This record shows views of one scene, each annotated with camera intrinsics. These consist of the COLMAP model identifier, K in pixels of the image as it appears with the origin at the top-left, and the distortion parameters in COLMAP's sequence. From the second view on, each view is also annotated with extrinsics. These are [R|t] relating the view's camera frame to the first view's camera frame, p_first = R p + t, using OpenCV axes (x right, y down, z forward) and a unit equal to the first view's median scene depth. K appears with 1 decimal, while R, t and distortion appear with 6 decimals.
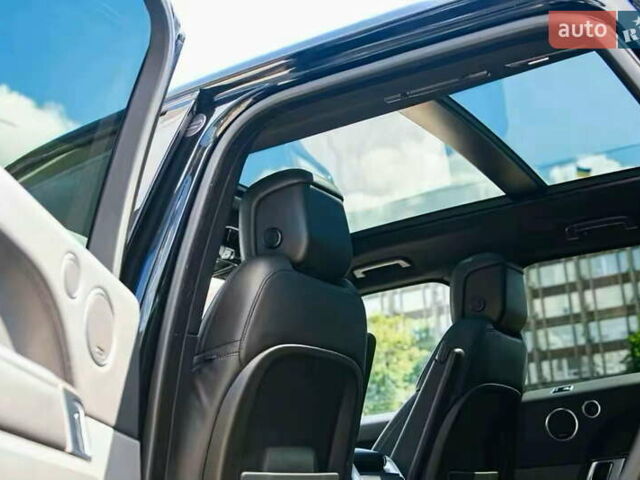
lens RADIAL K [[884.1, 0, 320.0], [0, 884.1, 240.0], [0, 0, 1]] dist [-0.105859, 0.009880]
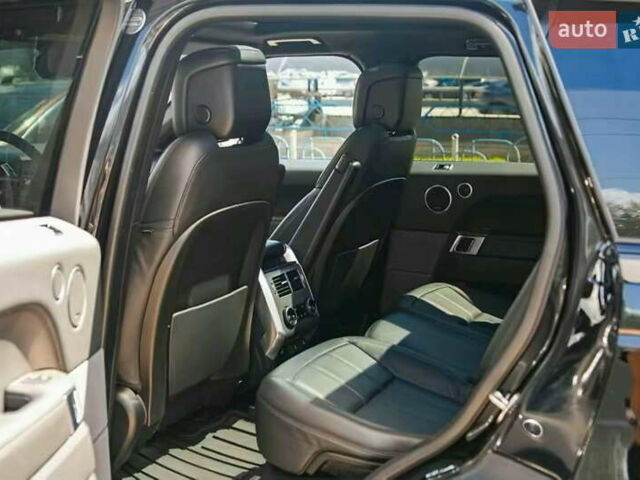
lens RADIAL K [[884.1, 0, 320.0], [0, 884.1, 240.0], [0, 0, 1]] dist [-0.105859, 0.009880]
pose [[0.990363, 0.038728, 0.132969, -0.038810], [-0.094939, 0.888862, 0.448230, -0.300608], [-0.100832, -0.456535, 0.883973, -0.057639]]
